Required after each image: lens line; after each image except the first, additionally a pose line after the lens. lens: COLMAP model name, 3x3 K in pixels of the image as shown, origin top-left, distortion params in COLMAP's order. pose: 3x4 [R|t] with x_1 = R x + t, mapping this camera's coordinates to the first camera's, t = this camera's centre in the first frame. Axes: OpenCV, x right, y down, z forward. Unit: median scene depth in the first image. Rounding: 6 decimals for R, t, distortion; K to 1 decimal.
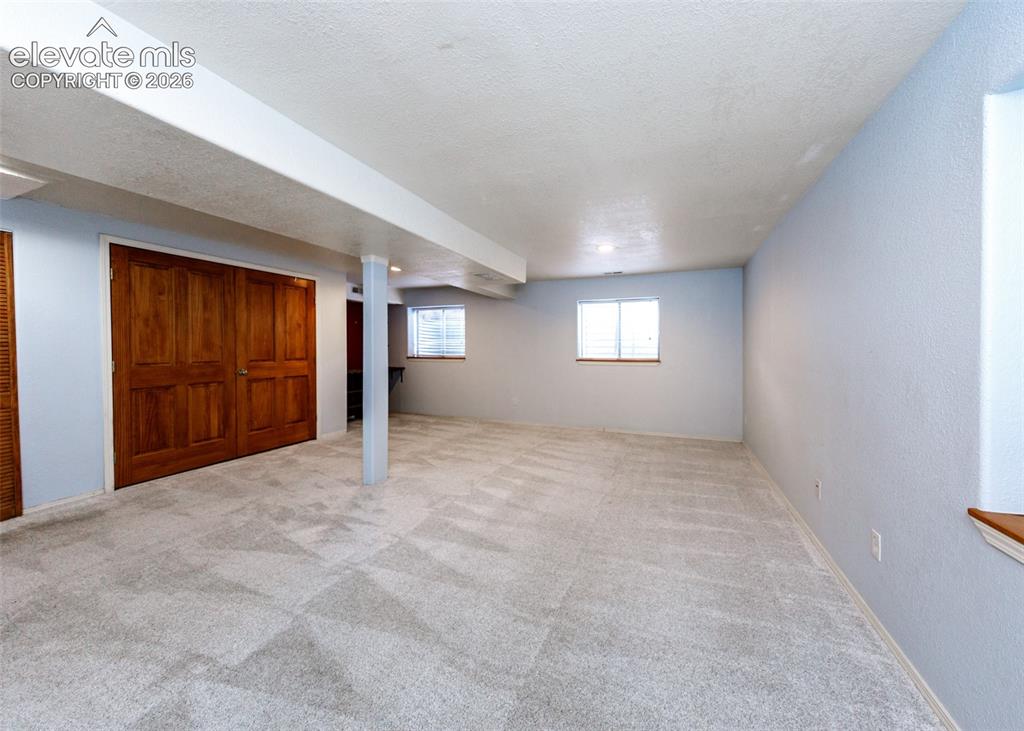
lens RADIAL K [[367.0, 0, 537.2], [0, 367.0, 350.1], [0, 0, 1]] dist [0.002386, 0.000144]
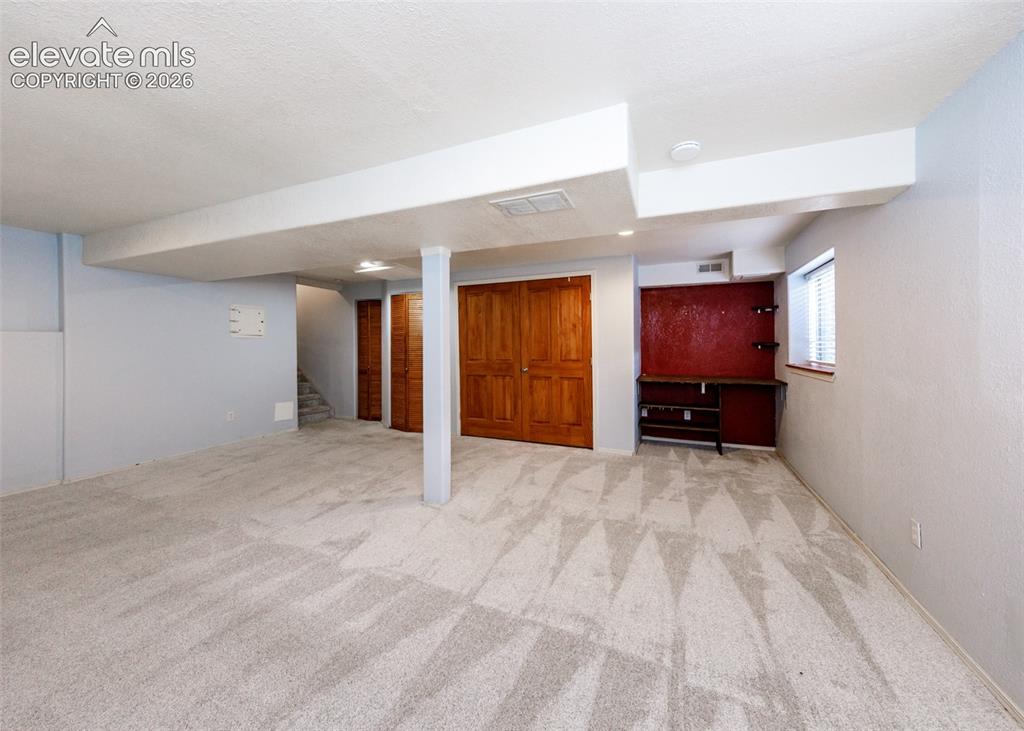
lens RADIAL K [[367.0, 0, 537.2], [0, 367.0, 350.1], [0, 0, 1]] dist [0.002386, 0.000144]
pose [[-0.030630, 0.003557, -0.999524, 0.366048], [-0.002877, 0.999989, 0.003647, -0.006809], [0.999527, 0.002988, -0.030620, 1.063989]]
